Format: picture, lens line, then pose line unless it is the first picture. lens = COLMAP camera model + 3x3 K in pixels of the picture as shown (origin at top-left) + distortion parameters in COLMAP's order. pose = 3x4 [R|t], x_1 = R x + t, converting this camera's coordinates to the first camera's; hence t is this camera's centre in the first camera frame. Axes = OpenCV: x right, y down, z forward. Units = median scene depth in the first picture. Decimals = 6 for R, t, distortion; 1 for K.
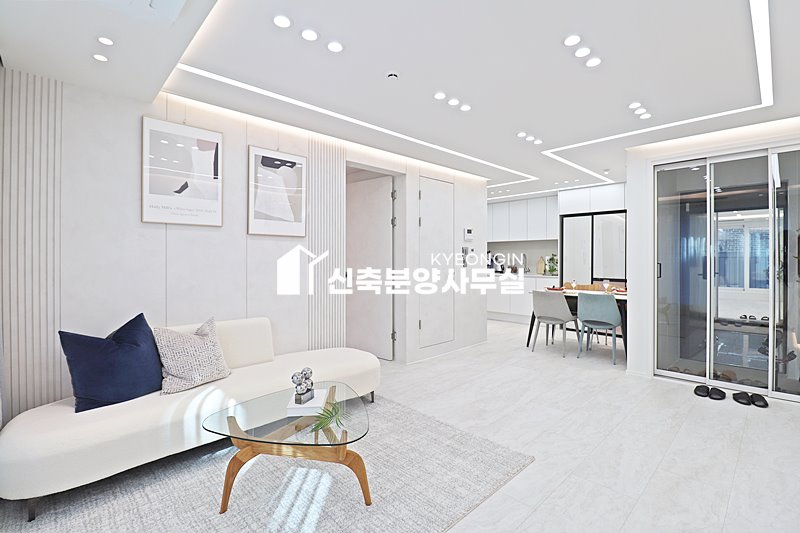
lens RADIAL K [[368.7, 0, 407.2], [0, 368.7, 259.8], [0, 0, 1]] dist [0.001309, -0.013082]
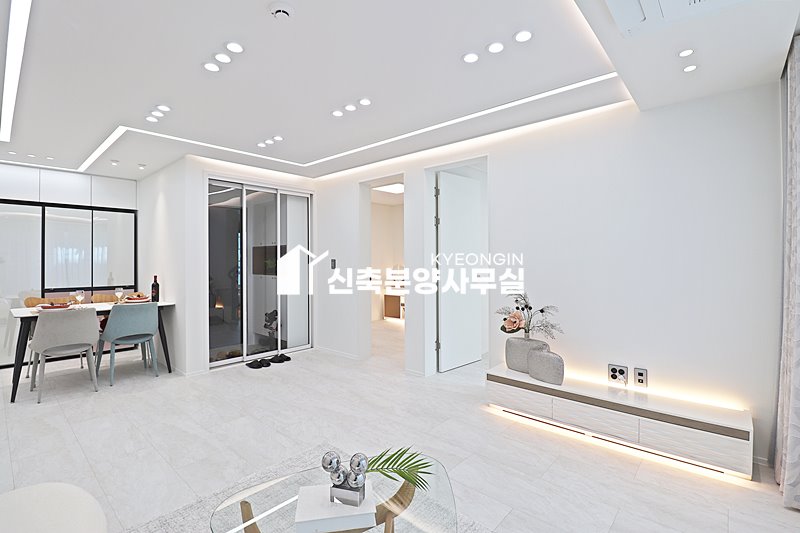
lens RADIAL K [[368.7, 0, 407.2], [0, 368.7, 259.8], [0, 0, 1]] dist [0.001309, -0.013082]
pose [[-0.080231, 0.001697, 0.996775, -0.587922], [0.006103, 0.999981, -0.001211, -0.009955], [-0.996758, 0.005986, -0.080239, 0.618144]]
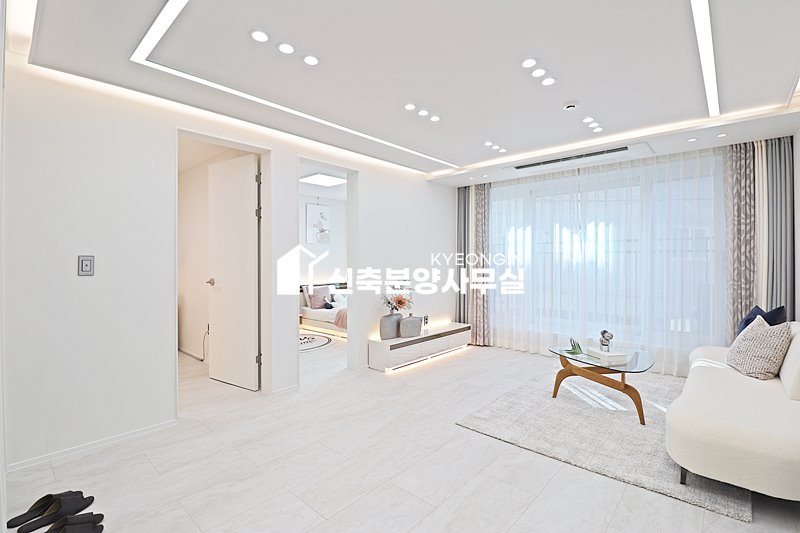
lens RADIAL K [[368.7, 0, 407.2], [0, 368.7, 259.8], [0, 0, 1]] dist [0.001309, -0.013082]
pose [[-0.997550, 0.003414, -0.069872, 0.435647], [0.003224, 0.999991, 0.002832, -0.005429], [0.069881, 0.002599, -0.997552, 1.633051]]
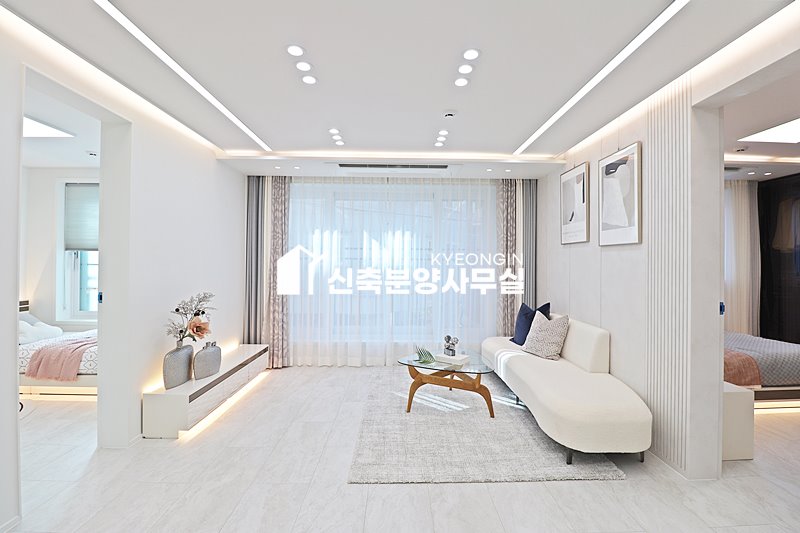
lens RADIAL K [[368.7, 0, 407.2], [0, 368.7, 259.8], [0, 0, 1]] dist [0.001309, -0.013082]
pose [[-0.680341, -0.010243, -0.732825, 0.695333], [-0.009477, 0.999942, -0.005178, -0.020300], [0.732835, 0.003422, -0.680398, 1.294157]]
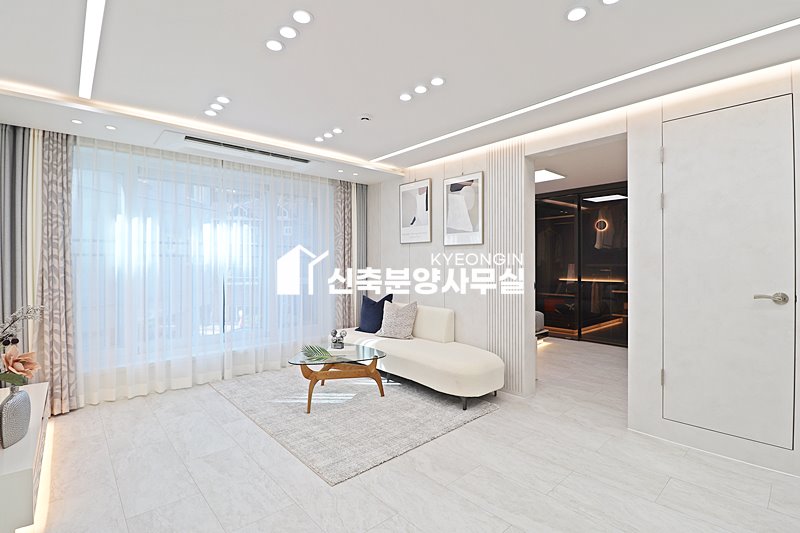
lens RADIAL K [[372.2, 0, 405.0], [0, 372.2, 262.4], [0, 0, 1]] dist [0.001864, -0.013102]
pose [[-0.035956, -0.001371, -0.999352, 0.927450], [-0.002152, 0.999997, -0.001295, -0.005941], [0.999351, 0.002104, -0.035959, 0.895001]]
